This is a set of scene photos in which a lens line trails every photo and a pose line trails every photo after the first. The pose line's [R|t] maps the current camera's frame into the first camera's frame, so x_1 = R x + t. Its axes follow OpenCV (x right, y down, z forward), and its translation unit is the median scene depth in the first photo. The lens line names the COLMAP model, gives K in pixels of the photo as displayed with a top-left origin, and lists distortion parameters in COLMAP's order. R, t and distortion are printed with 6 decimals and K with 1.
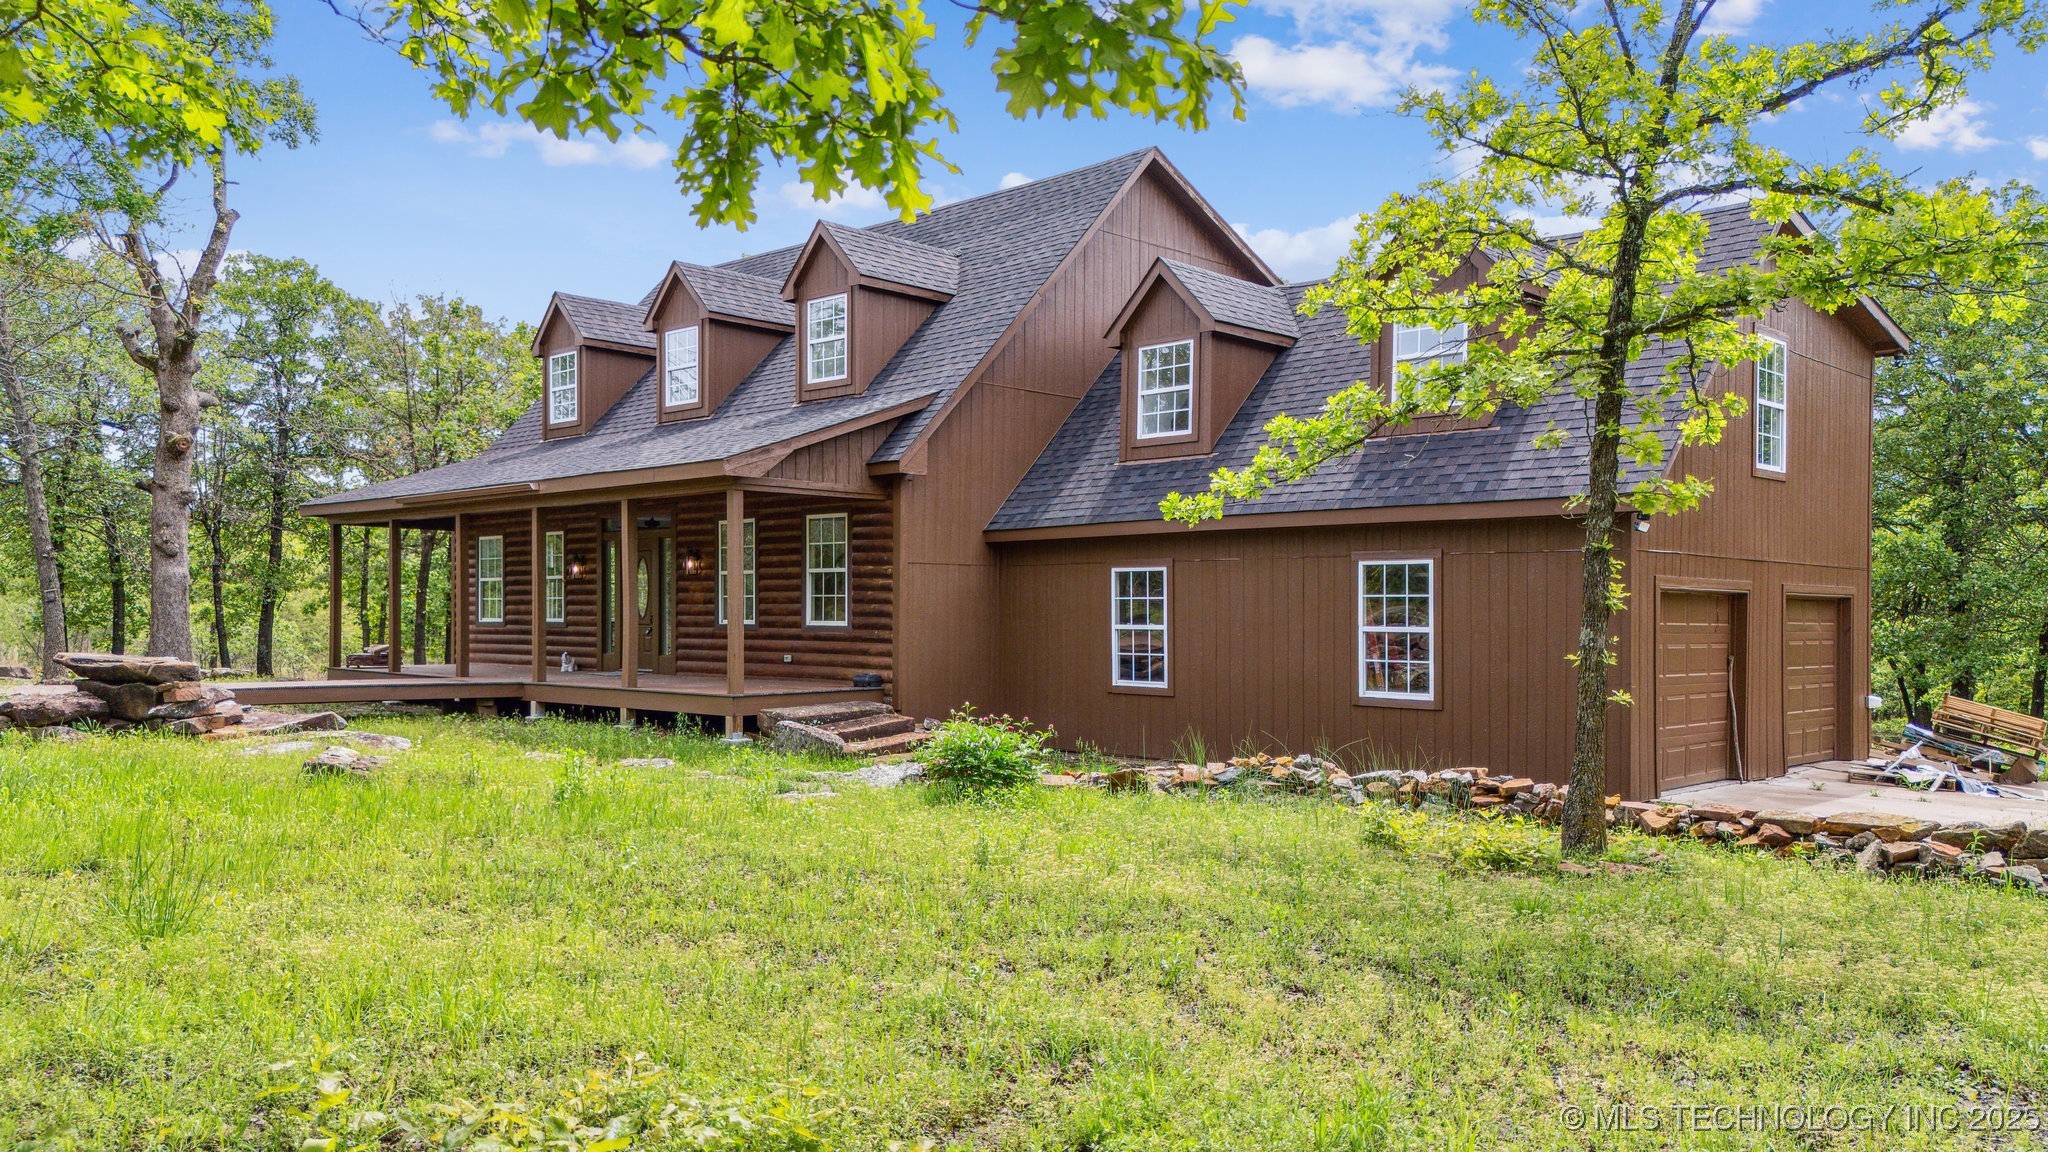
lens RADIAL K [[1537.7, 0, 1019.0], [0, 1537.7, 582.4], [0, 0, 1]] dist [0.041278, -0.004022]
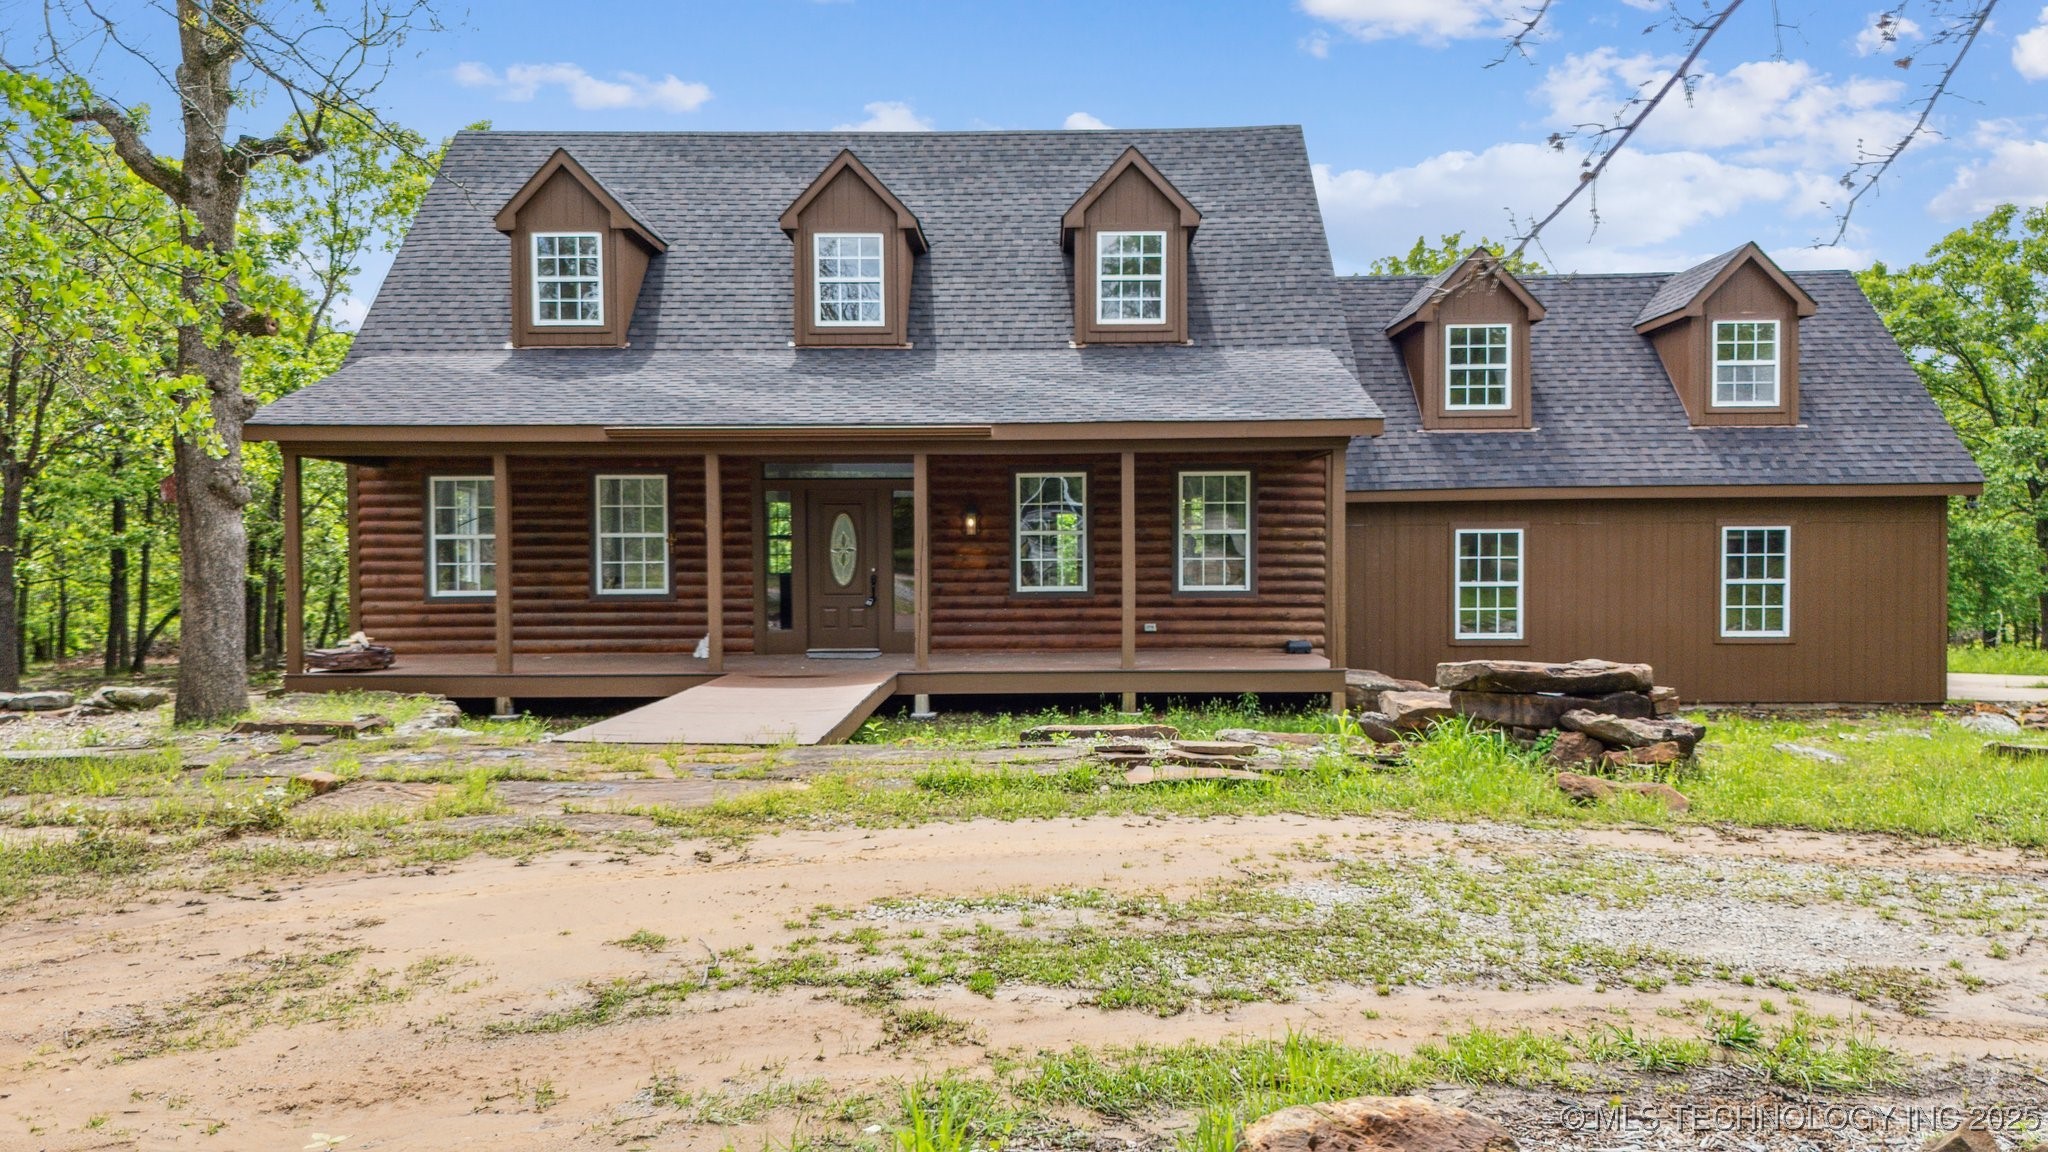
lens RADIAL K [[1537.7, 0, 1025.8], [0, 1537.7, 563.8], [0, 0, 1]] dist [0.041278, -0.004022]
pose [[0.723418, -0.018218, 0.690170, -0.851211], [-0.003448, 0.999544, 0.029999, -0.015914], [-0.690402, -0.024082, 0.723025, 0.398823]]
